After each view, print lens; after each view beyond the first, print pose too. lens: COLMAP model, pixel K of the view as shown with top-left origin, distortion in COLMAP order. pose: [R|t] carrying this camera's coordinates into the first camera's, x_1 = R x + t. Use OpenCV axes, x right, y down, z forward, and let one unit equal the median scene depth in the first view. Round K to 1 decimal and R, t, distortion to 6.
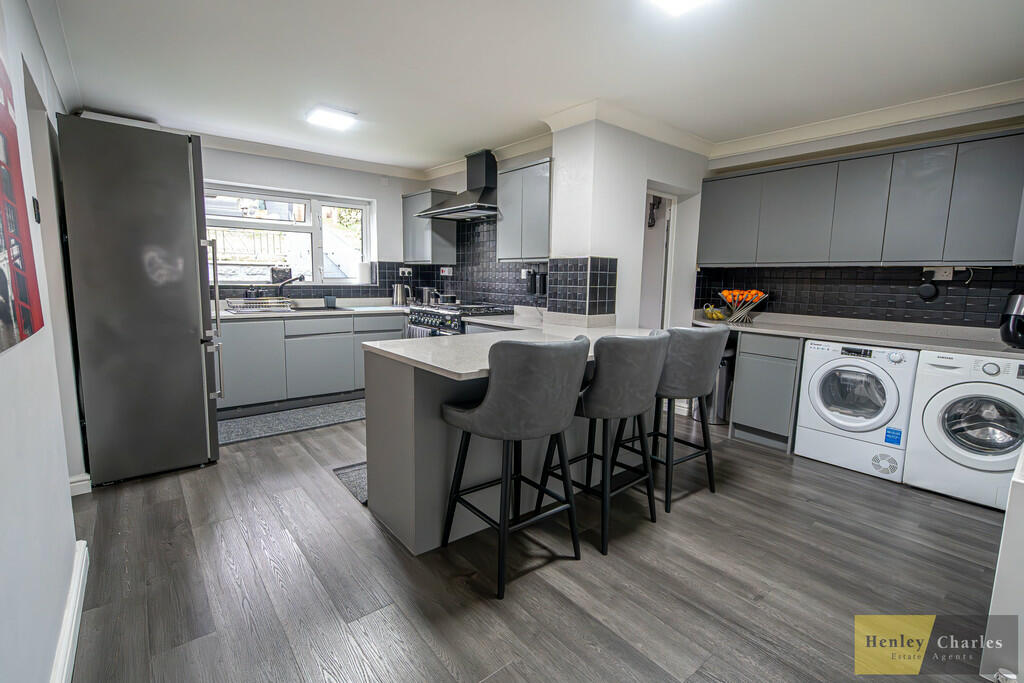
lens RADIAL K [[461.1, 0, 507.4], [0, 461.1, 337.4], [0, 0, 1]] dist [0.001678, 0.000105]
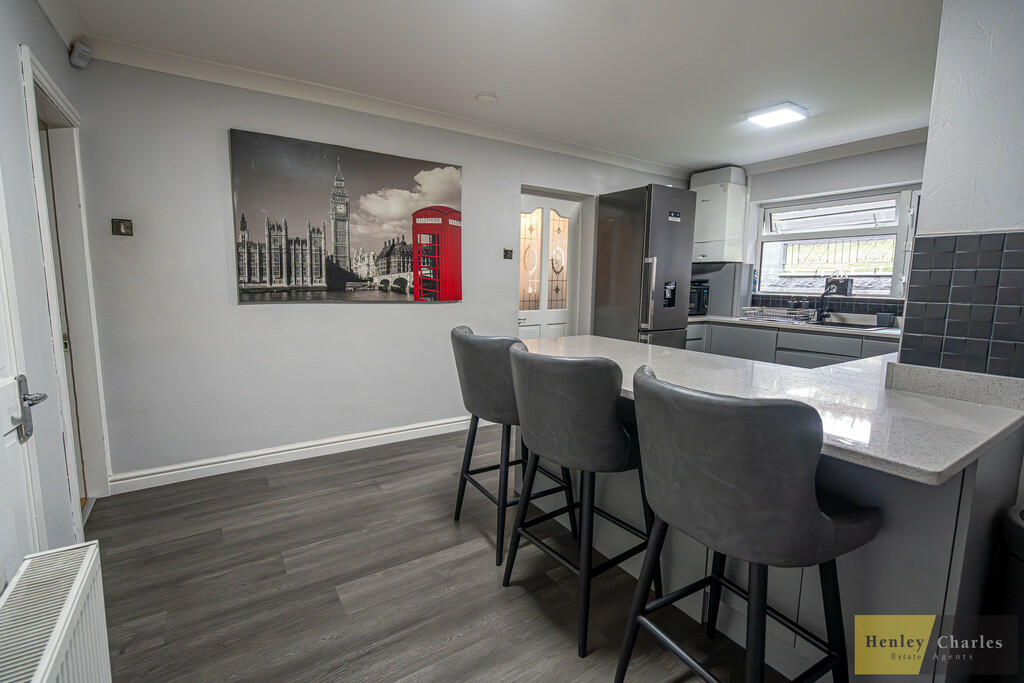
lens RADIAL K [[461.1, 0, 508.0], [0, 461.1, 341.2], [0, 0, 1]] dist [0.001678, 0.000105]
pose [[-0.107542, 0.107041, -0.988421, 0.945183], [-0.145577, 0.981776, 0.122161, -0.090586], [0.983485, 0.157029, -0.090000, 0.921320]]
